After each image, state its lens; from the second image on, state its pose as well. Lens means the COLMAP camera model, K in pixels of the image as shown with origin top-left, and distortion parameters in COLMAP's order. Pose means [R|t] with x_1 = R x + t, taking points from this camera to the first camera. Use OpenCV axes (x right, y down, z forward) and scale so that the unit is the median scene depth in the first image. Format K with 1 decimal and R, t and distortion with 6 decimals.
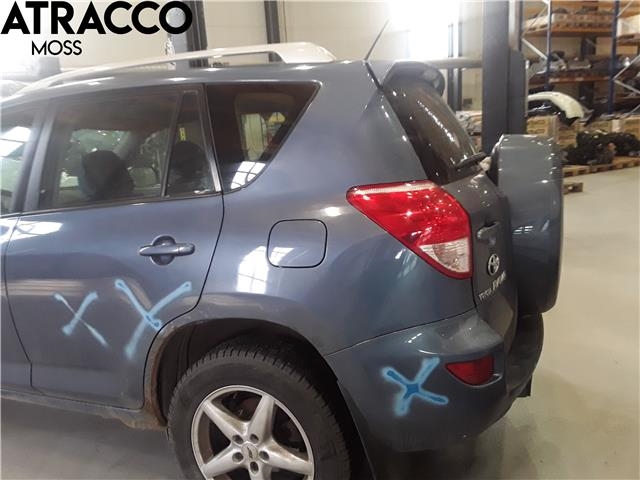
lens RADIAL K [[512.4, 0, 320.0], [0, 512.4, 240.0], [0, 0, 1]] dist [-0.003626, -0.006681]
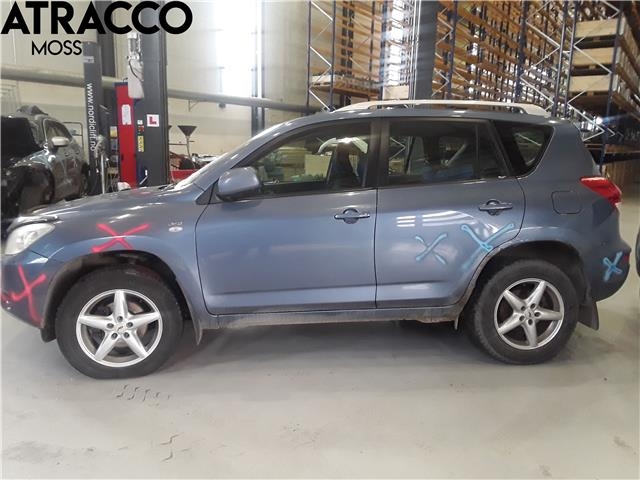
lens RADIAL K [[512.4, 0, 320.0], [0, 512.4, 240.0], [0, 0, 1]] dist [-0.003626, -0.006681]
pose [[0.866581, 0.008143, 0.498971, -1.709809], [0.022296, 0.998237, -0.055013, 0.216648], [-0.498539, 0.058798, 0.864871, -0.273330]]
